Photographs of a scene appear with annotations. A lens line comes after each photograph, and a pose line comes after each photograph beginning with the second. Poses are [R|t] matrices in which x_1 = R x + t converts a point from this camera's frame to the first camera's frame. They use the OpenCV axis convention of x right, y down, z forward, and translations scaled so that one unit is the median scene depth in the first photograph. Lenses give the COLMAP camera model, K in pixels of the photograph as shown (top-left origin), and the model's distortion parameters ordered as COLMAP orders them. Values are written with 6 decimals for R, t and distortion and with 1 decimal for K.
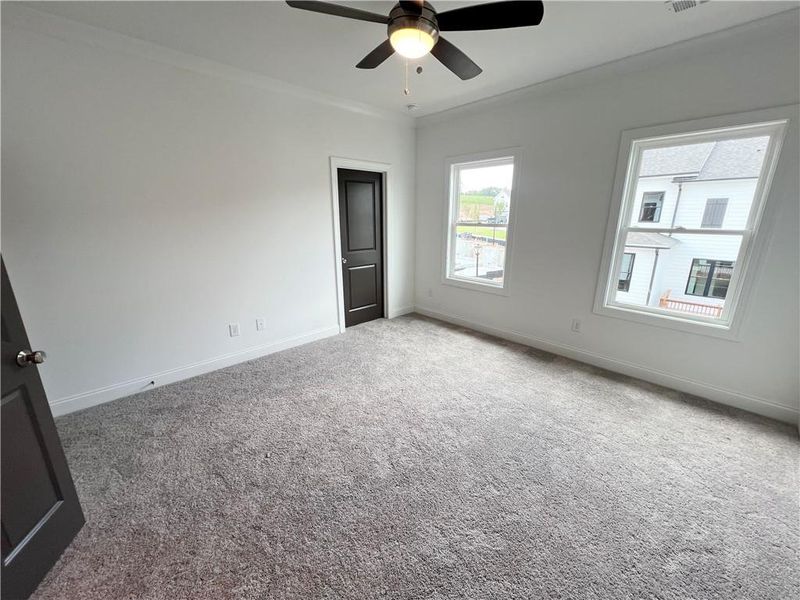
lens RADIAL K [[315.8, 0, 400.9], [0, 315.8, 301.0], [0, 0, 1]] dist [-0.001234, 0.000306]
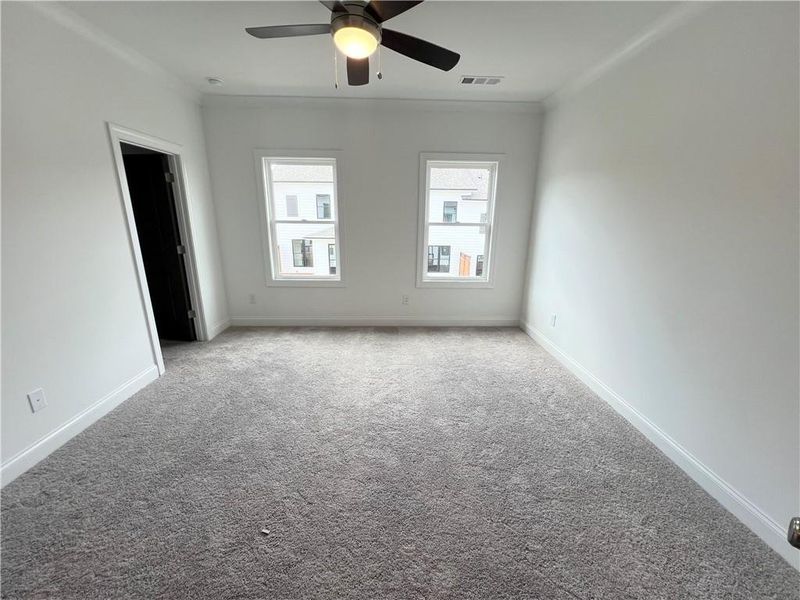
lens RADIAL K [[315.8, 0, 395.3], [0, 315.8, 302.7], [0, 0, 1]] dist [-0.001234, 0.000306]
pose [[0.679166, -0.192011, 0.708424, -0.356591], [0.183595, 0.978936, 0.089319, -0.030802], [-0.710652, 0.069401, 0.700112, 0.121738]]
